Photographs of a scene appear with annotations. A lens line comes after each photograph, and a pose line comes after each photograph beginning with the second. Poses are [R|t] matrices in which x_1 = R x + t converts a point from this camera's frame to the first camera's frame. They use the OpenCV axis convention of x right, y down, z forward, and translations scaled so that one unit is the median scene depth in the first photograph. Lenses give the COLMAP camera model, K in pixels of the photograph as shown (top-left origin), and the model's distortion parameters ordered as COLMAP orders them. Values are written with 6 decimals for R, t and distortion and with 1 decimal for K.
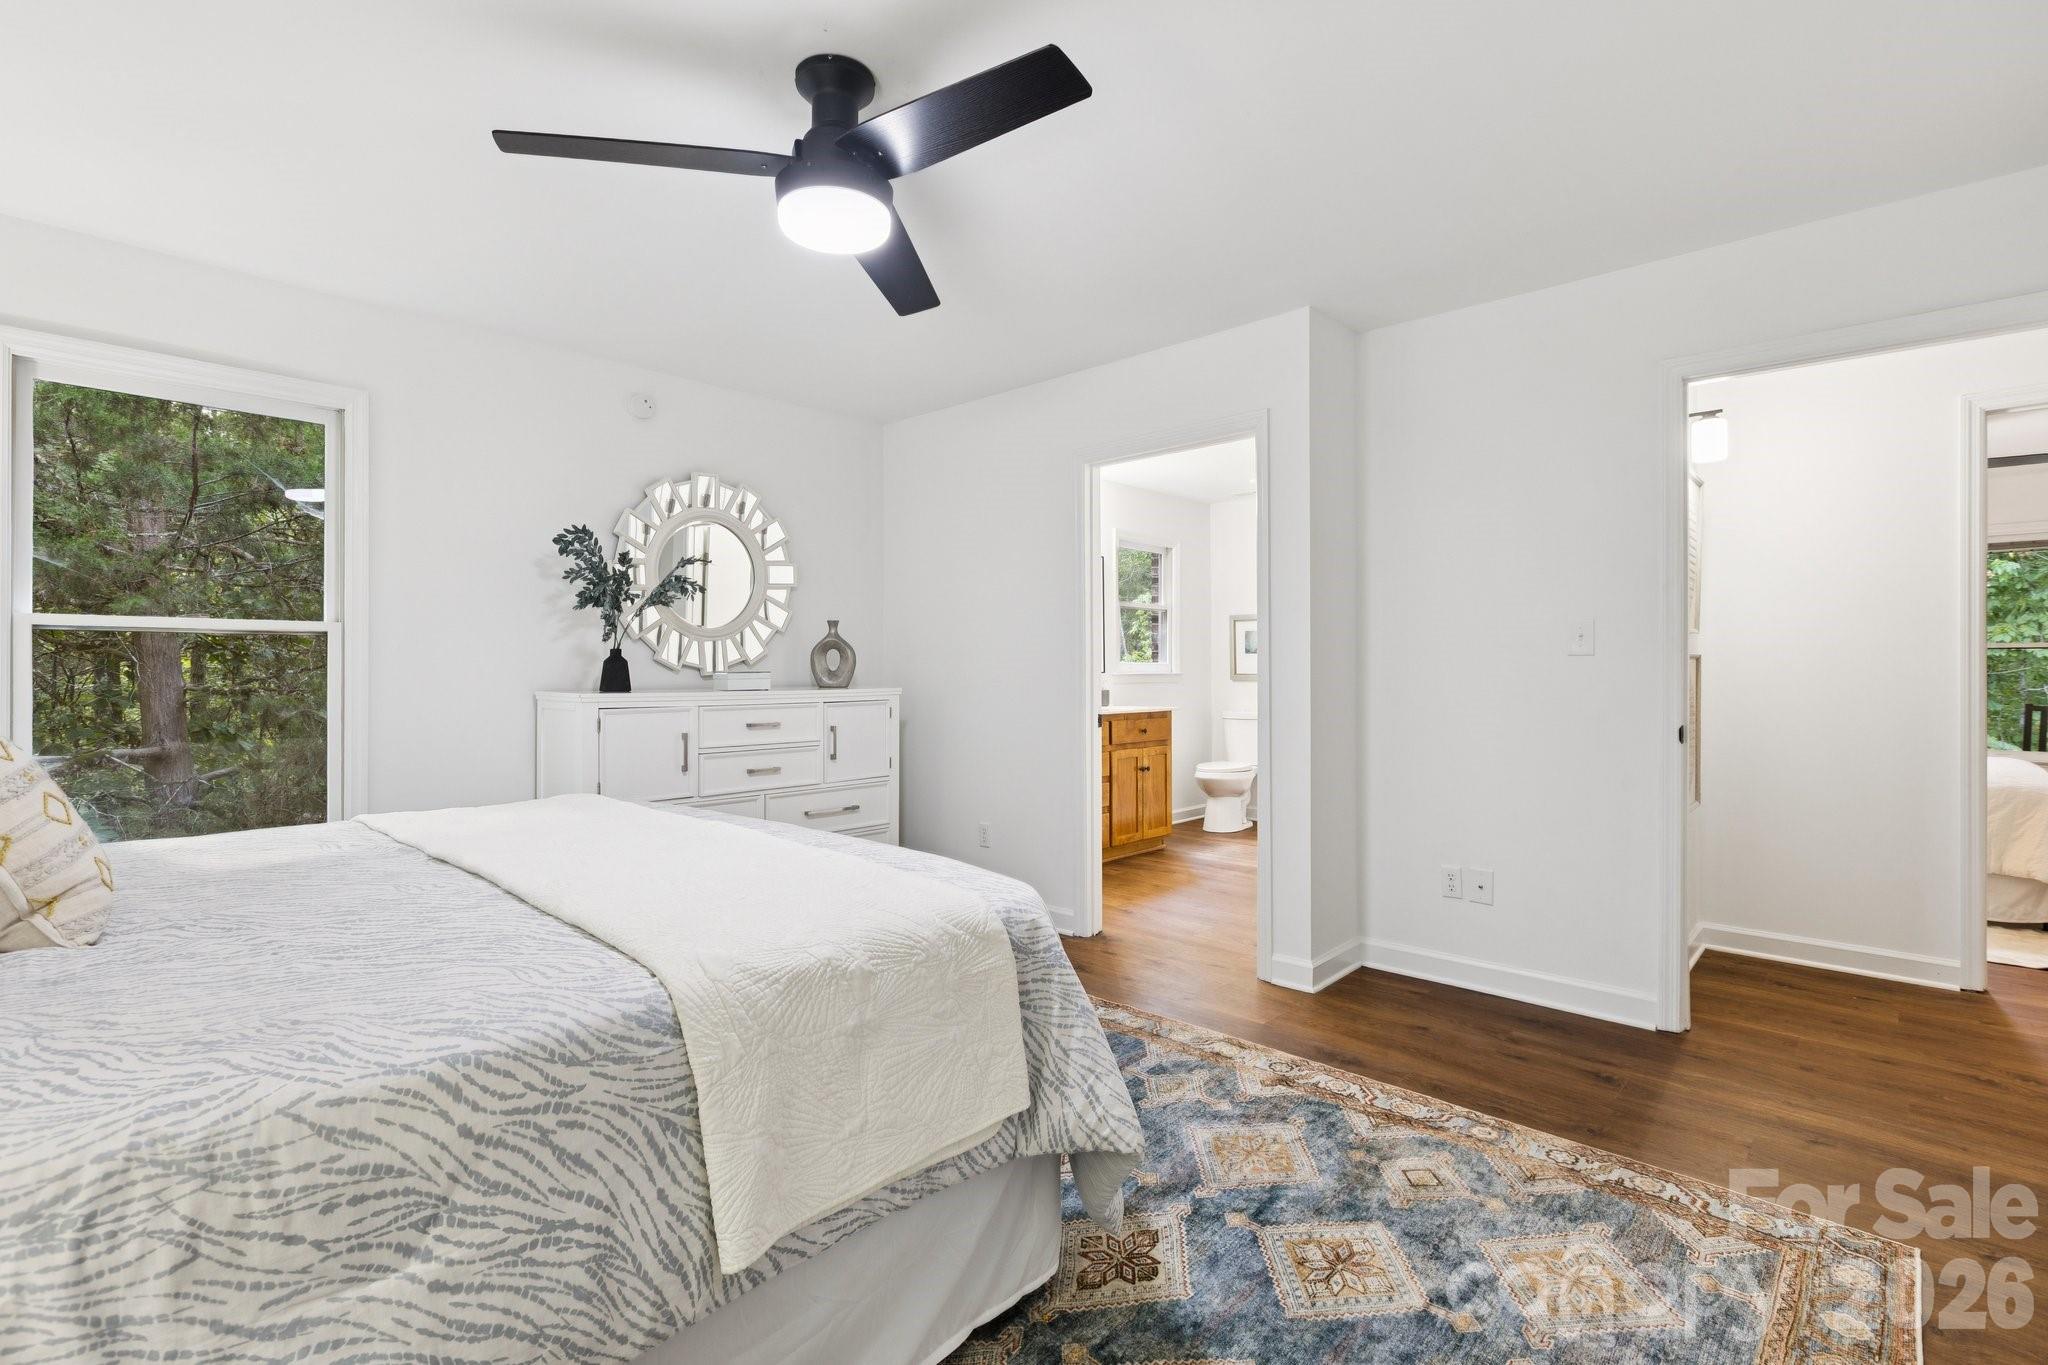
lens RADIAL K [[927.2, 0, 1029.1], [0, 927.2, 667.3], [0, 0, 1]] dist [0.006700, 0.000318]
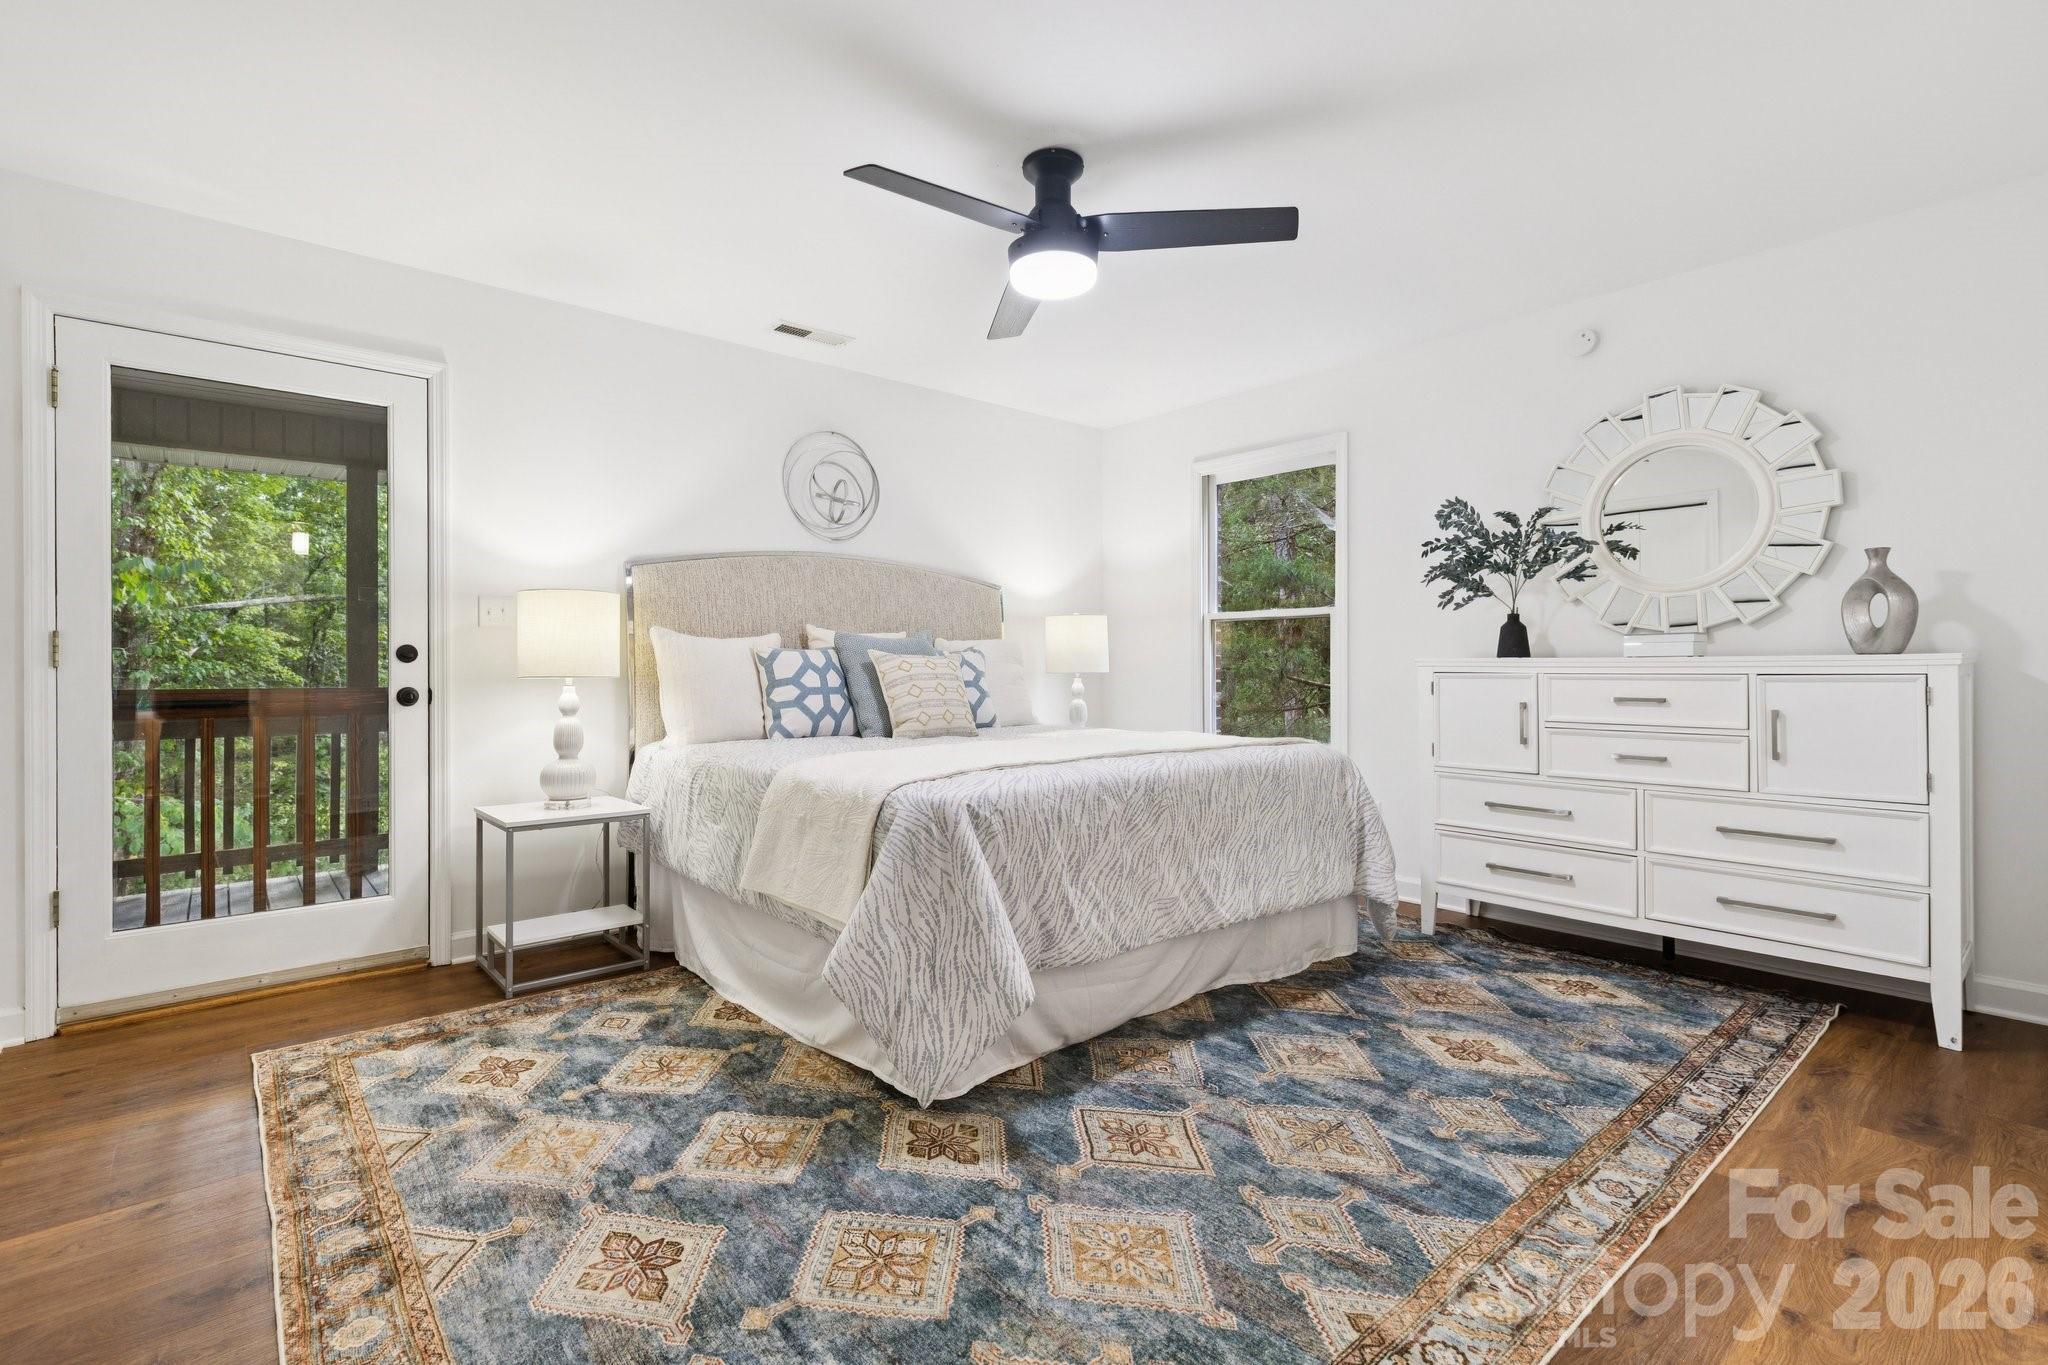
lens RADIAL K [[927.2, 0, 1028.8], [0, 927.2, 679.0], [0, 0, 1]] dist [0.006700, 0.000318]
pose [[-0.102312, 0.014355, -0.994649, 0.386830], [0.002978, 0.999896, 0.014124, 0.022426], [0.994748, -0.001517, -0.102344, 0.398399]]
